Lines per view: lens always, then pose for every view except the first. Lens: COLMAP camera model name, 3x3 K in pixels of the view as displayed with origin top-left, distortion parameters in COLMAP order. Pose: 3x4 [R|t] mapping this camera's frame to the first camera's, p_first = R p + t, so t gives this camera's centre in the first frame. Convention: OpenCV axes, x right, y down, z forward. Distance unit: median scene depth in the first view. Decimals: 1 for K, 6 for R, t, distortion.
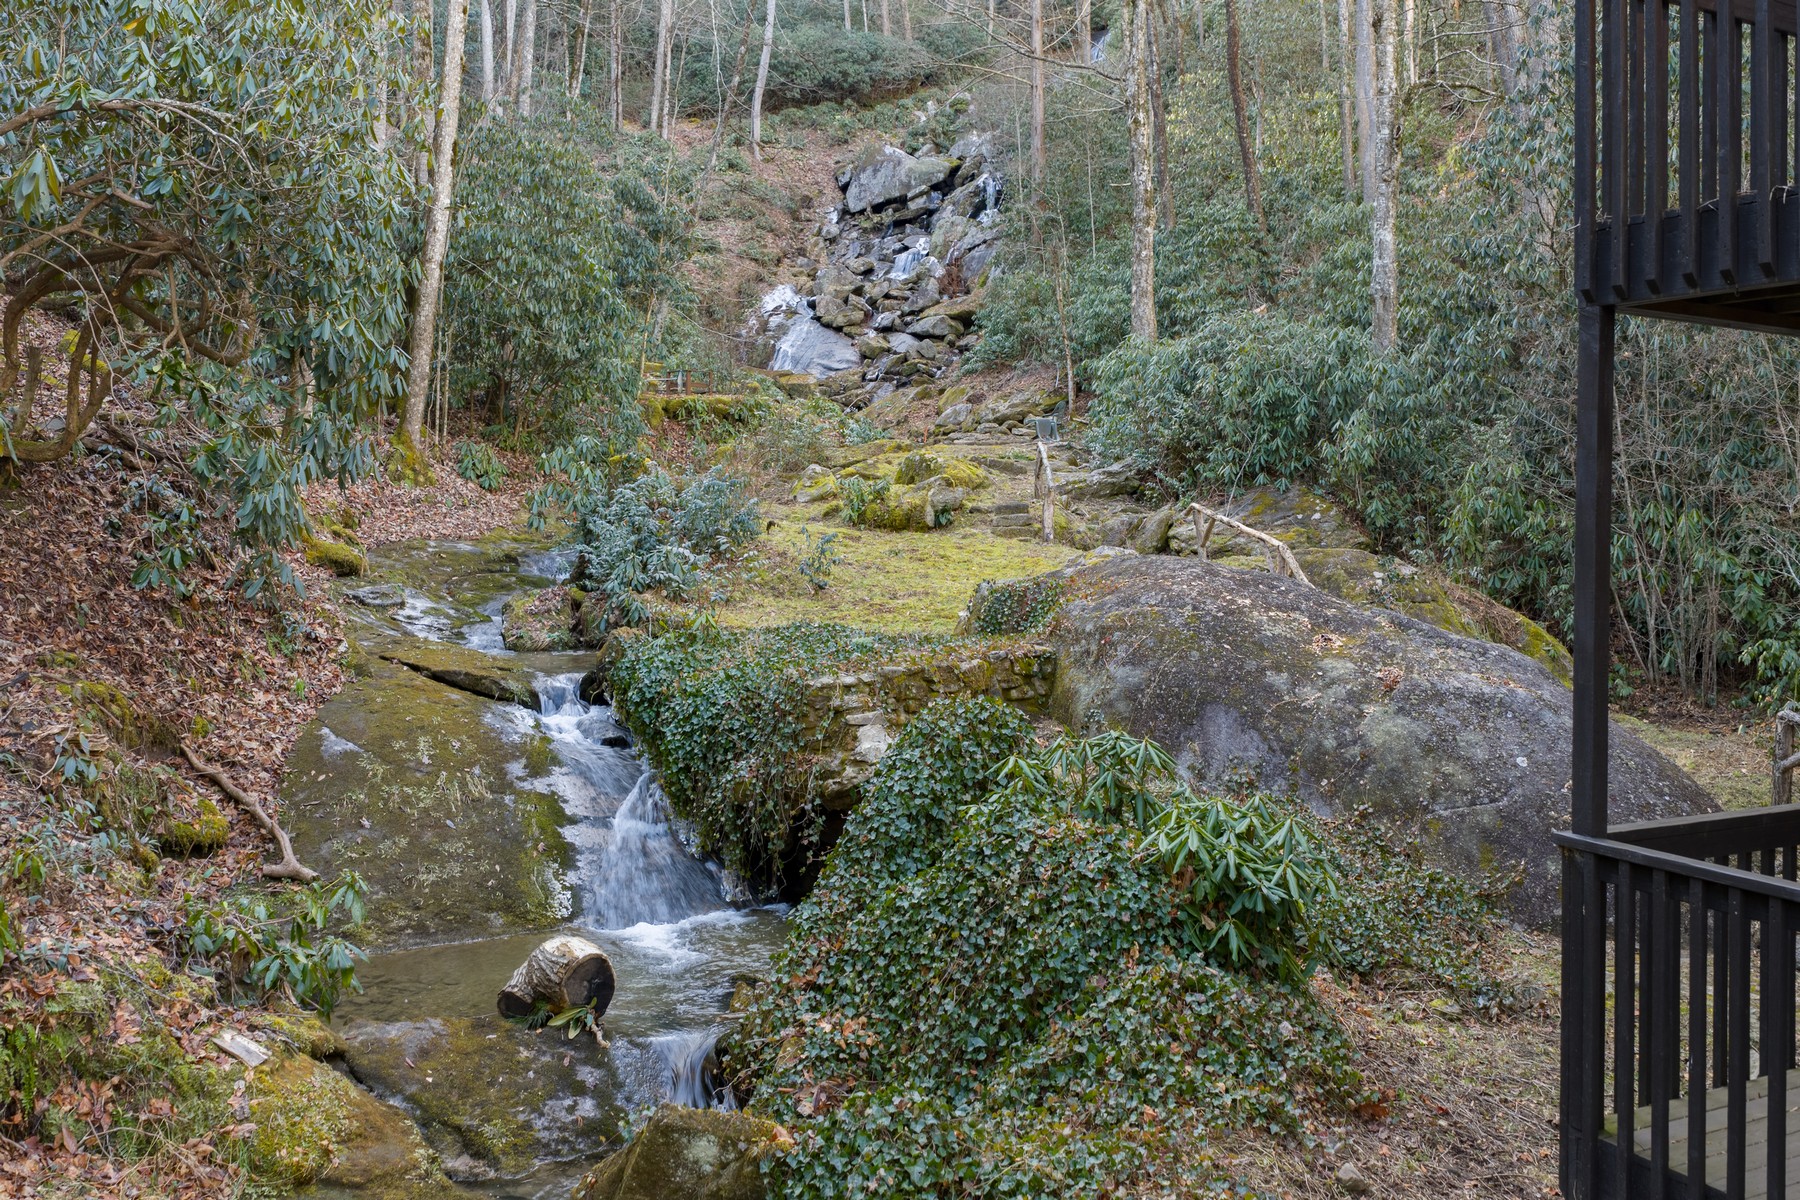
lens RADIAL K [[1501.0, 0, 969.4], [0, 1501.0, 546.4], [0, 0, 1]] dist [-0.000166, -0.002249]
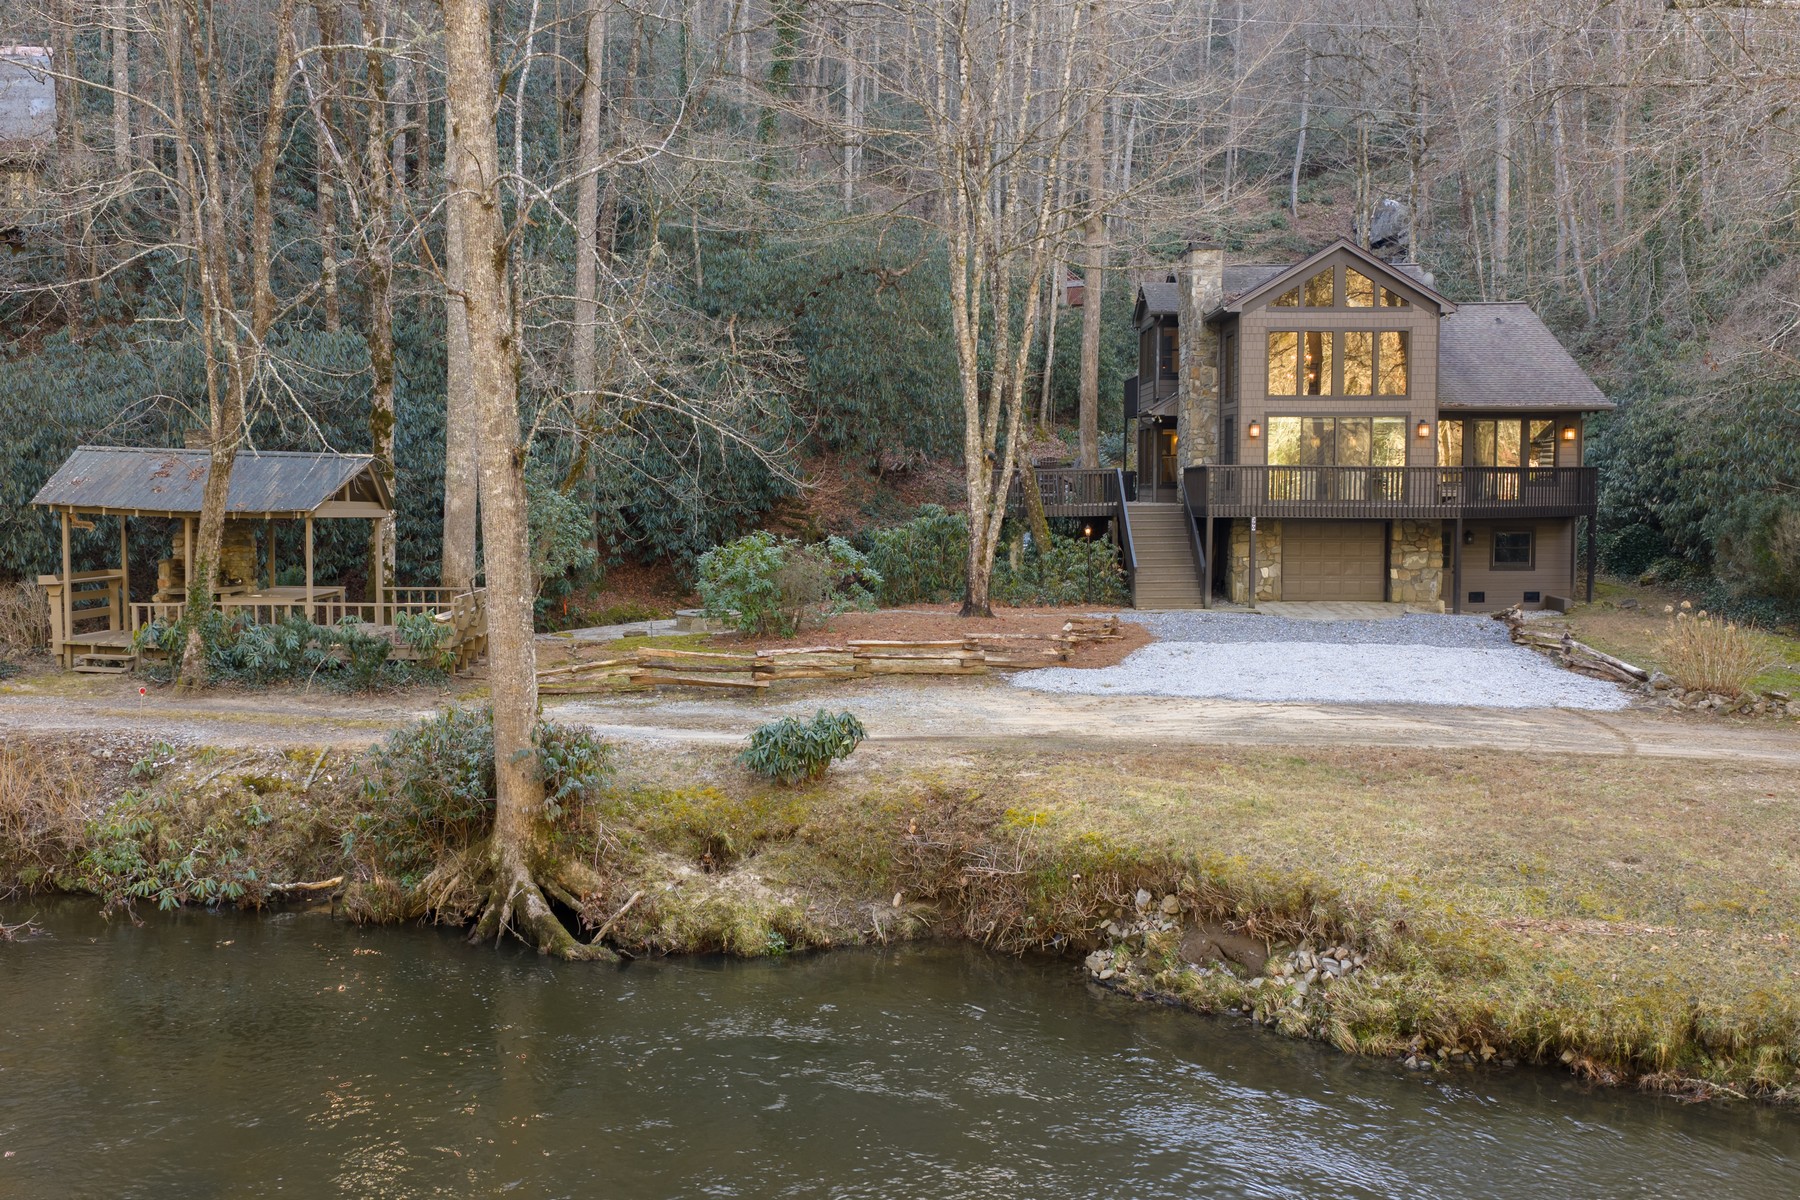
lens RADIAL K [[1462.8, 0, 877.3], [0, 1462.8, 602.0], [0, 0, 1]] dist [-0.014151, -0.009113]
pose [[0.872442, 0.025848, -0.488034, 0.273324], [0.005619, 0.998004, 0.062902, 0.032745], [0.488685, -0.057621, 0.870555, -0.606177]]
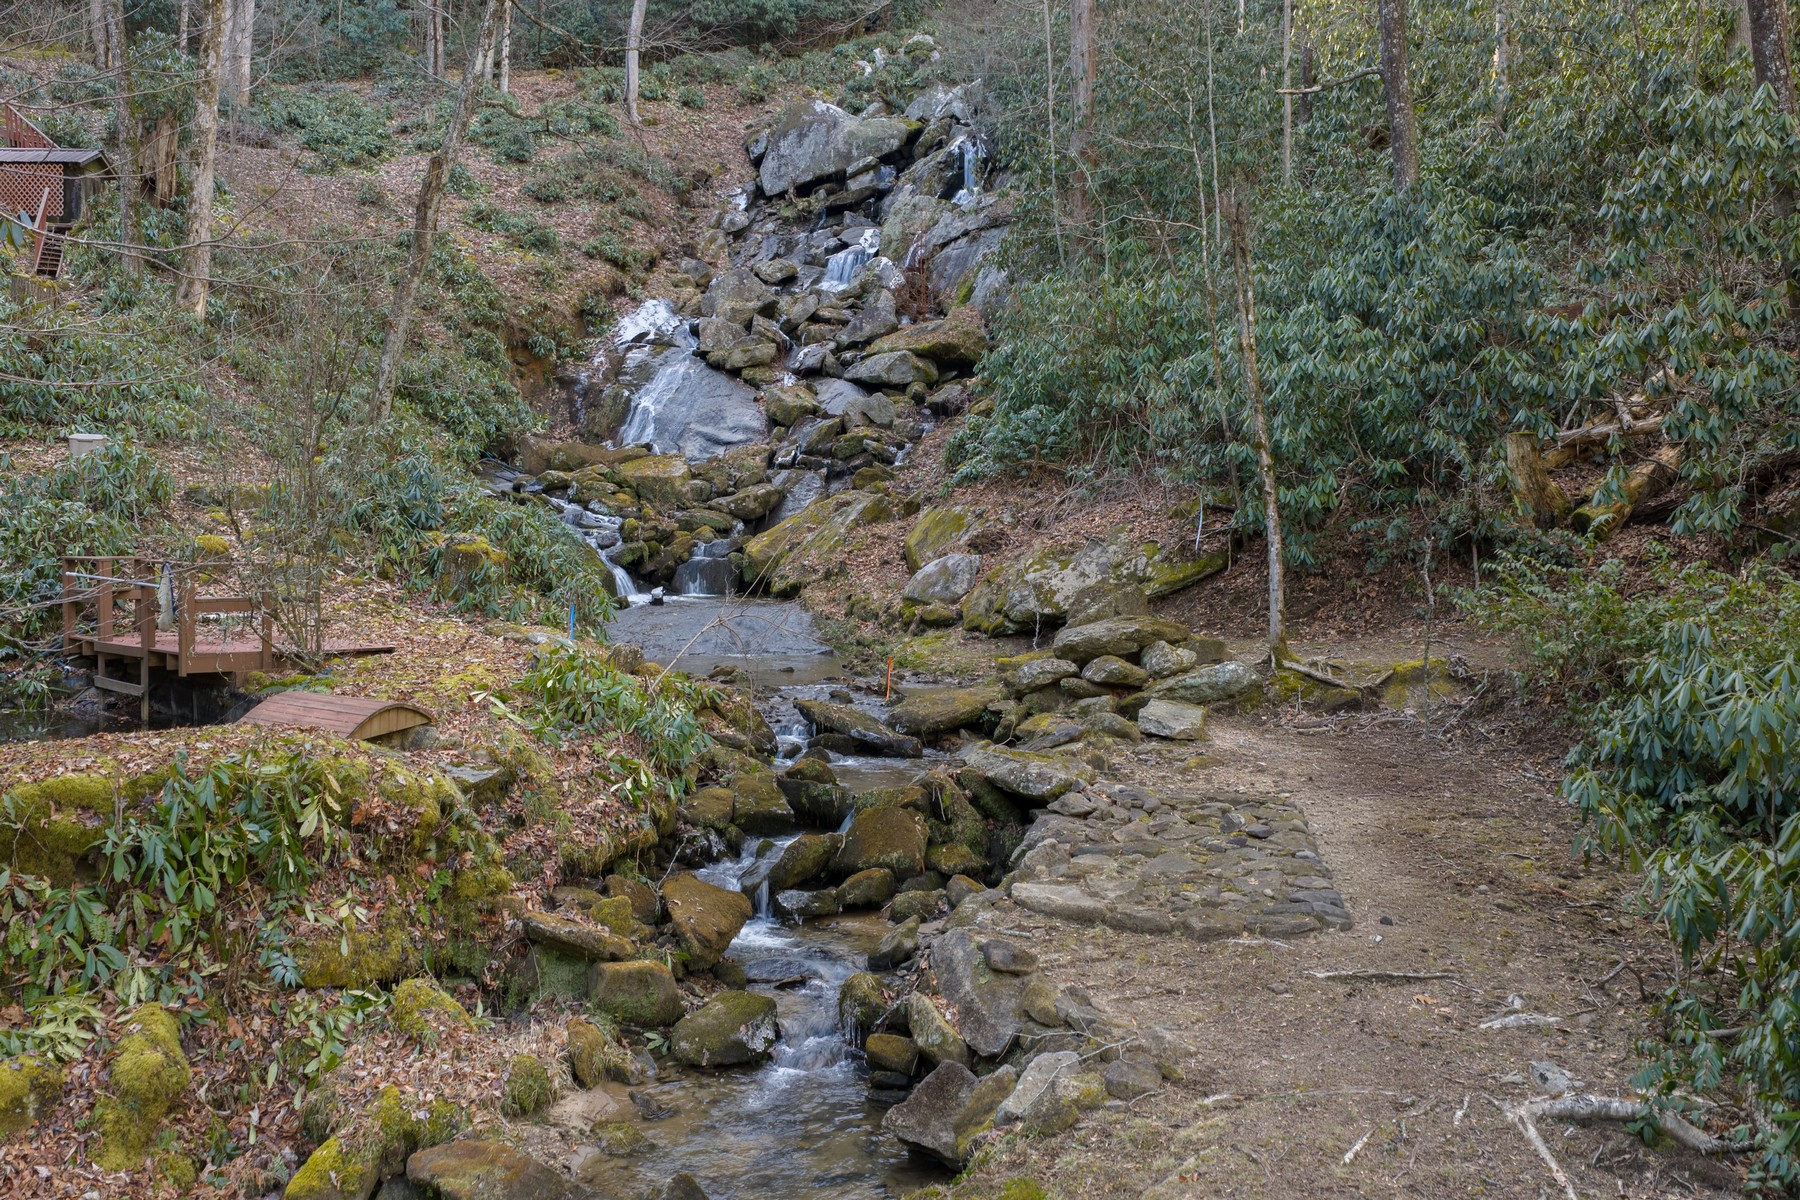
lens RADIAL K [[1461.0, 0, 900.0], [0, 1461.0, 600.0], [0, 0, 1]] dist [0.004239, -0.011167]
pose [[0.999985, 0.002449, -0.004952, -0.016177], [-0.002293, 0.999505, 0.031363, -0.071316], [0.005026, -0.031351, 0.999496, 0.402960]]
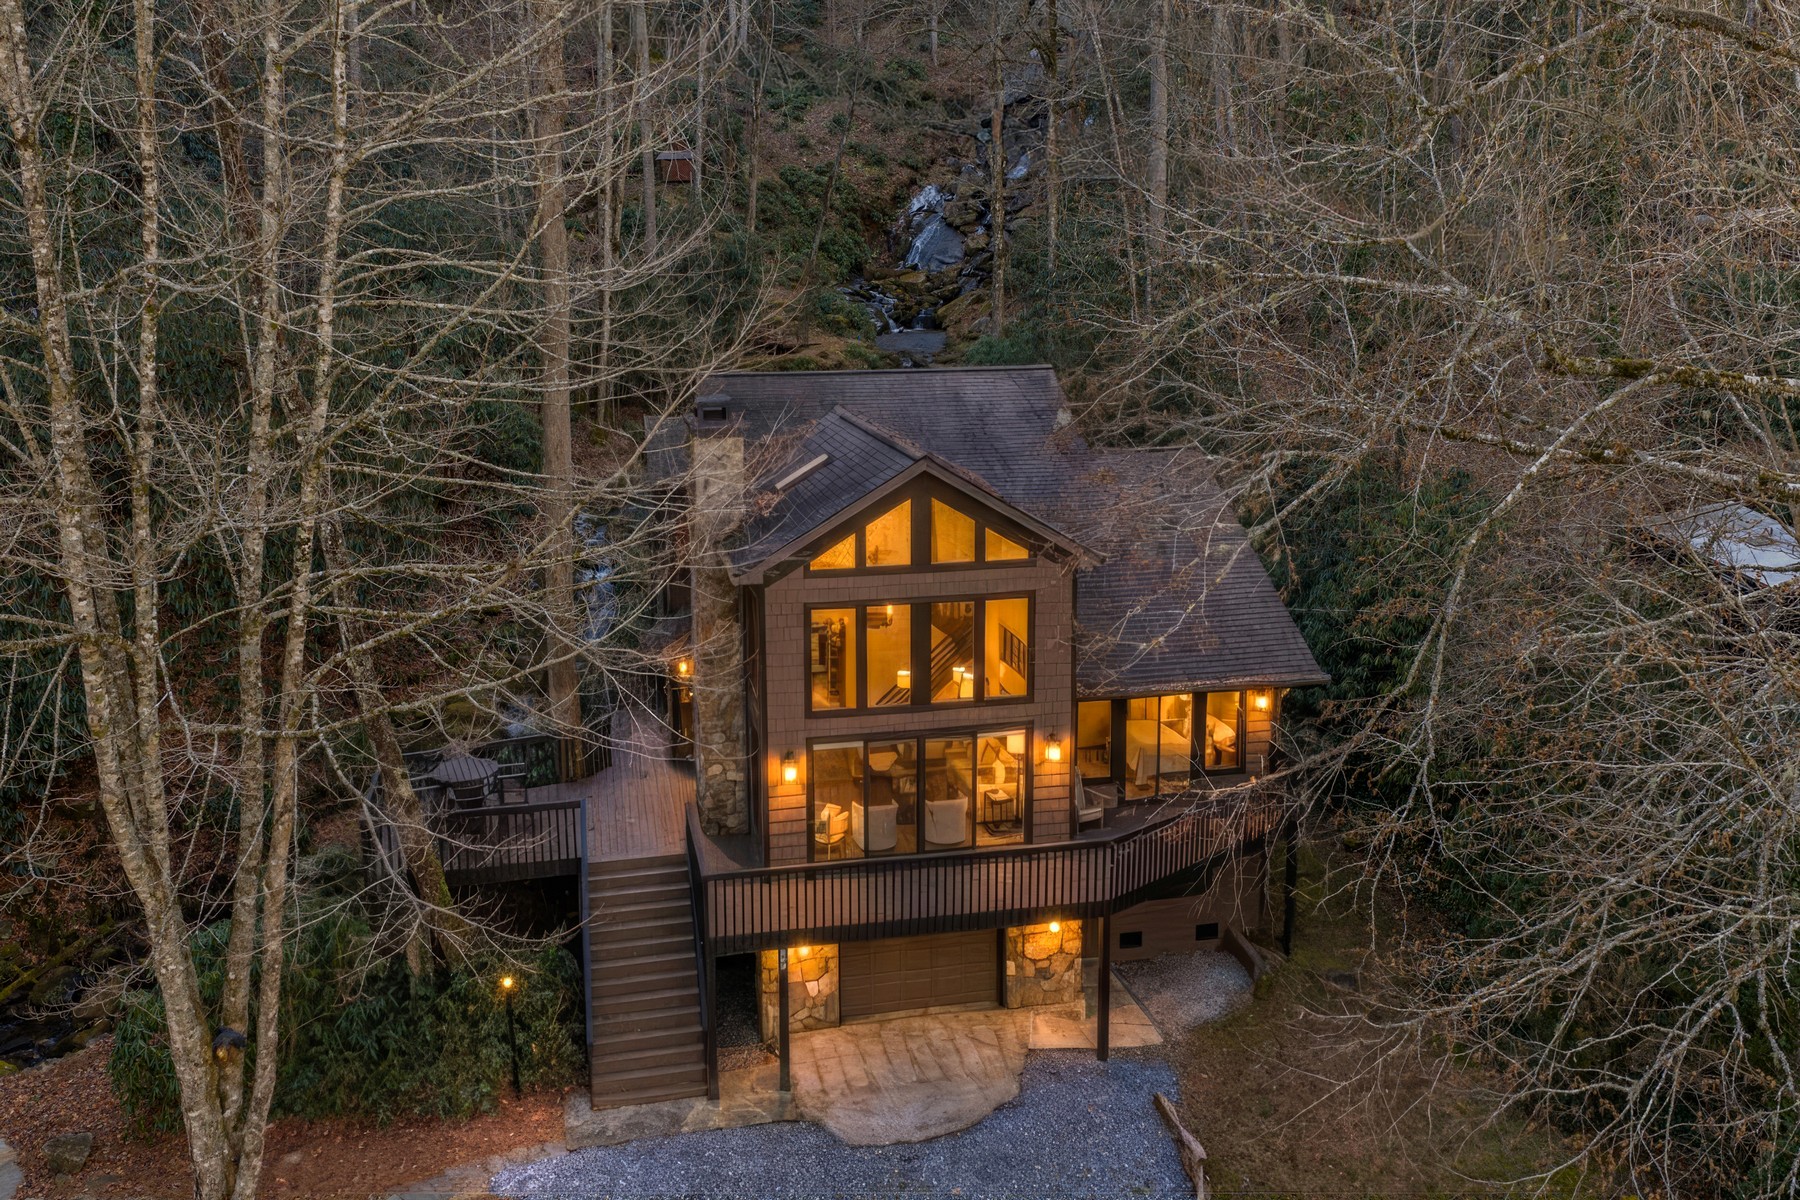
lens RADIAL K [[1450.9, 0, 876.8], [0, 1450.9, 539.0], [0, 0, 1]] dist [0.006141, -0.000123]
pose [[0.958896, 0.042569, -0.280545, 0.237885], [0.008901, 0.983684, 0.179686, -0.104823], [0.283617, -0.174798, 0.942872, -0.358036]]
